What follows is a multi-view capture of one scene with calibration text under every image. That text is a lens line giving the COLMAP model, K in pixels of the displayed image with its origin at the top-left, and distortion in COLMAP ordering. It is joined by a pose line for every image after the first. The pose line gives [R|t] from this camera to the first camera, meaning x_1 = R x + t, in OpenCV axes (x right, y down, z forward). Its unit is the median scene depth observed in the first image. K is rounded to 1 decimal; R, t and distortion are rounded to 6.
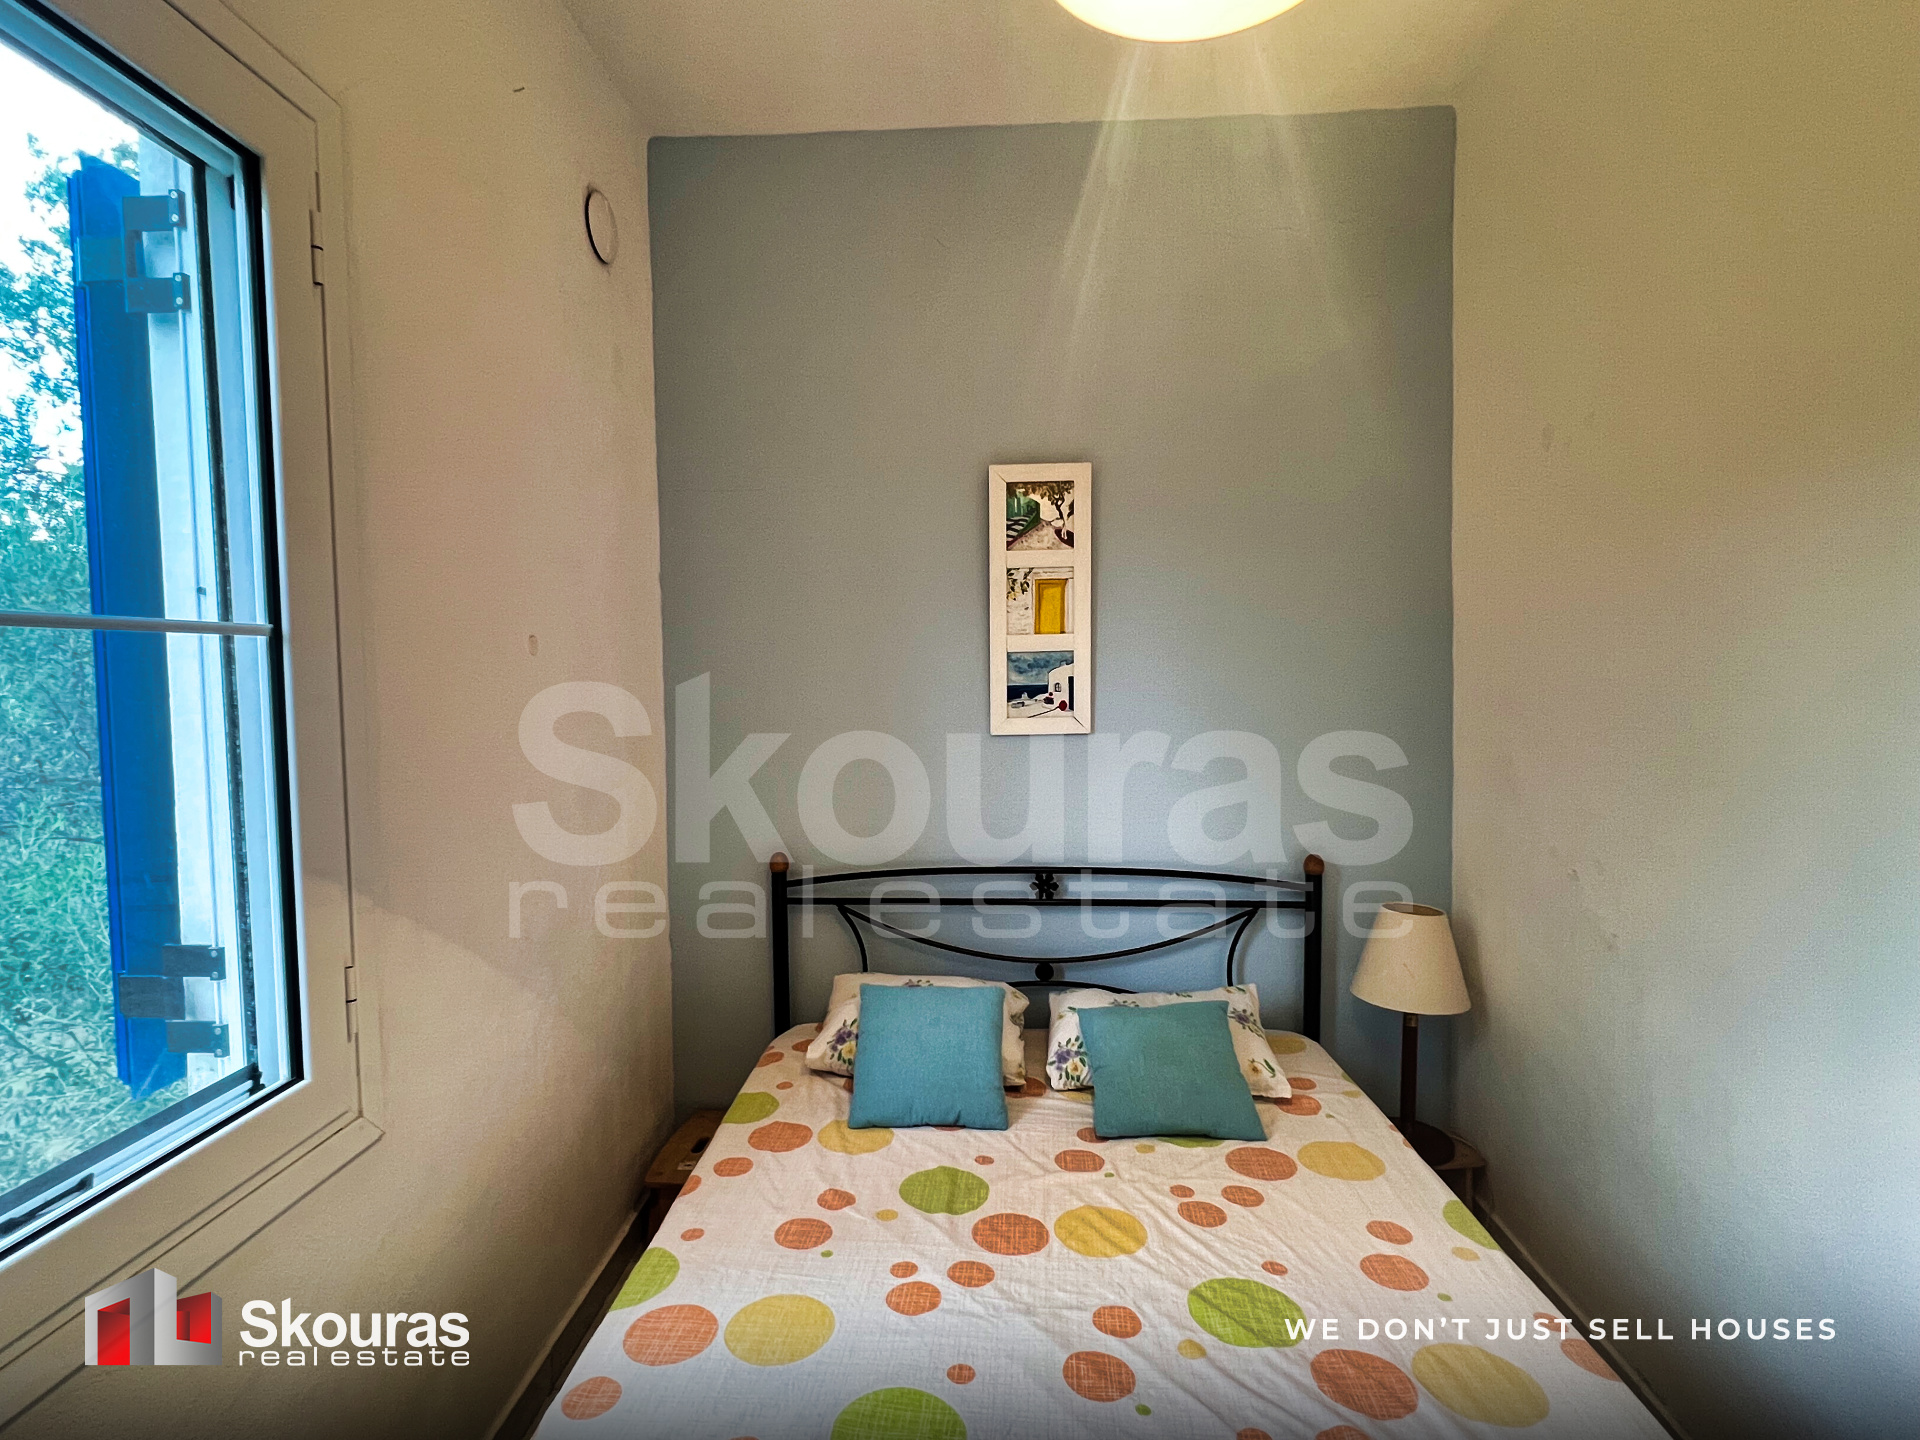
lens RADIAL K [[961.0, 0, 956.6], [0, 961.0, 721.1], [0, 0, 1]] dist [-0.001657, -0.000863]
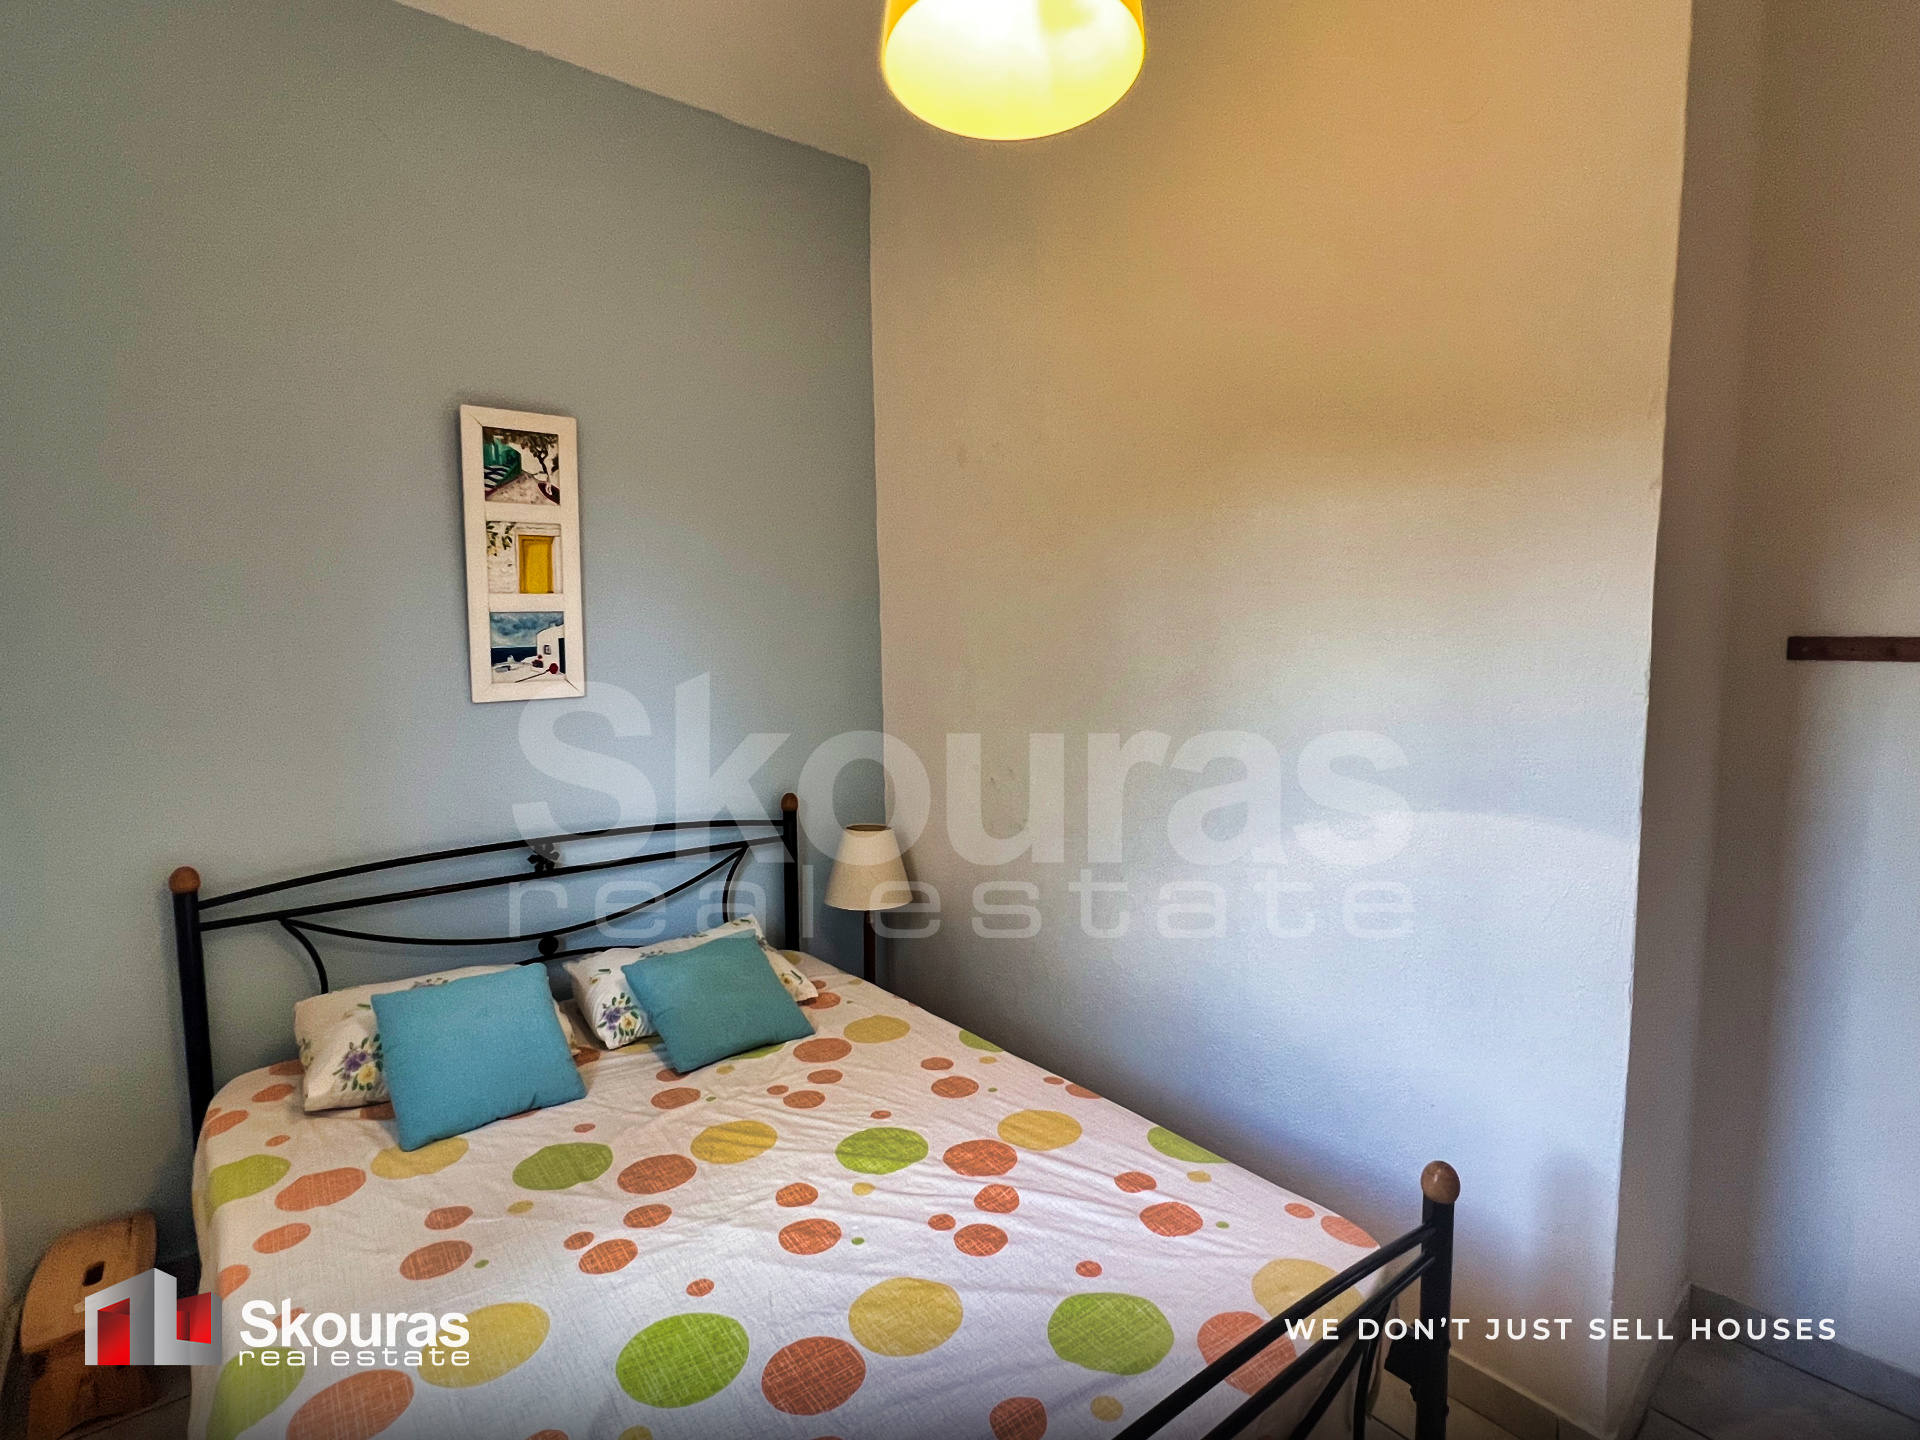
lens RADIAL K [[961.0, 0, 962.3], [0, 961.0, 718.0], [0, 0, 1]] dist [-0.001657, -0.000863]
pose [[0.744267, -0.056463, 0.665491, -0.268551], [0.035412, 0.998355, 0.045101, 0.005320], [-0.666942, -0.010001, 0.745042, 0.009206]]
